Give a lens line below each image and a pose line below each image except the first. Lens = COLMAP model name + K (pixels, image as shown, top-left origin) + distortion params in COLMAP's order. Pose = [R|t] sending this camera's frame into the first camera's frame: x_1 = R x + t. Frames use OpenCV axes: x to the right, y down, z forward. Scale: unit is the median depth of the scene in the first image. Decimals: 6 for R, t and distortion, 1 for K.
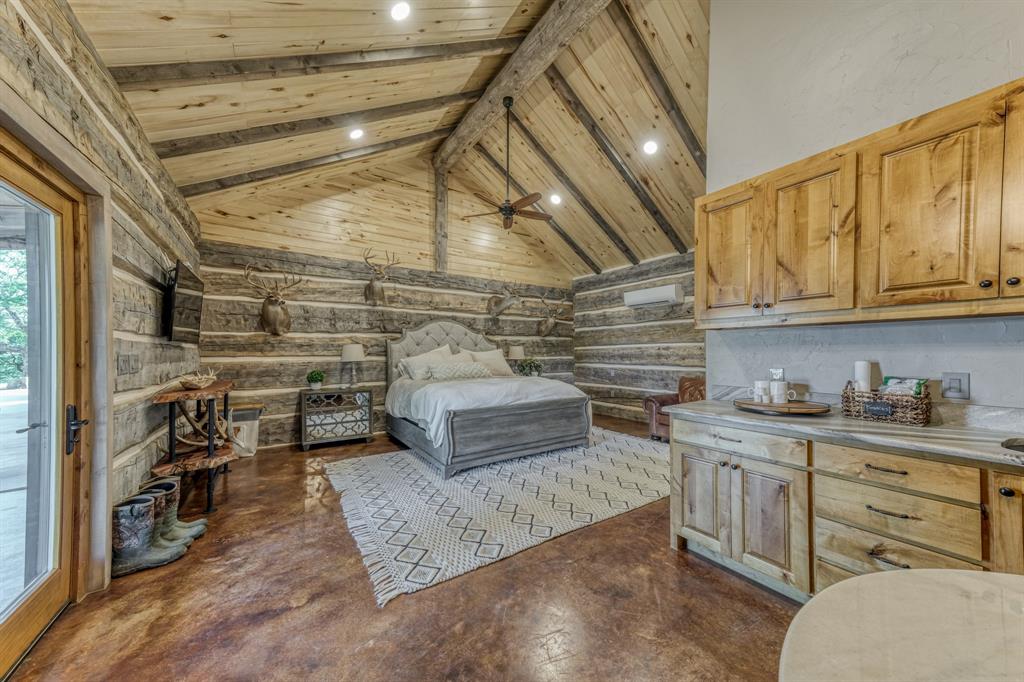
lens RADIAL K [[351.7, 0, 513.6], [0, 351.7, 352.6], [0, 0, 1]] dist [0.007060, 0.002718]
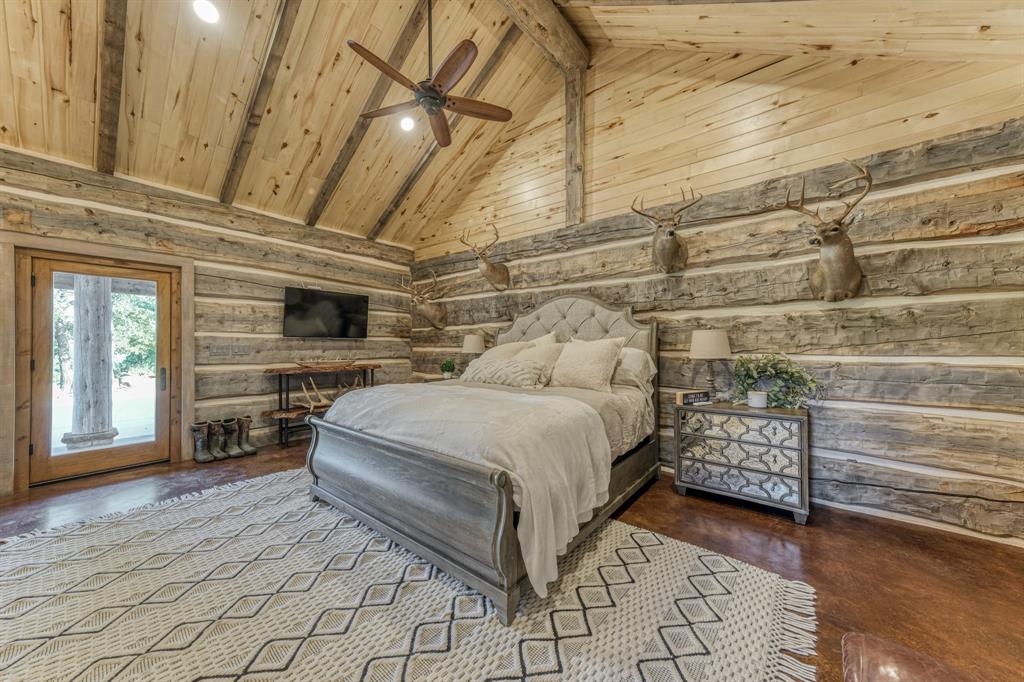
lens RADIAL K [[351.7, 0, 511.8], [0, 351.7, 340.8], [0, 0, 1]] dist [0.007060, 0.002718]
pose [[0.299543, -0.006401, -0.954061, 0.414116], [-0.000397, 0.999977, -0.006833, -0.001510], [0.954083, 0.002425, 0.299534, 0.700687]]
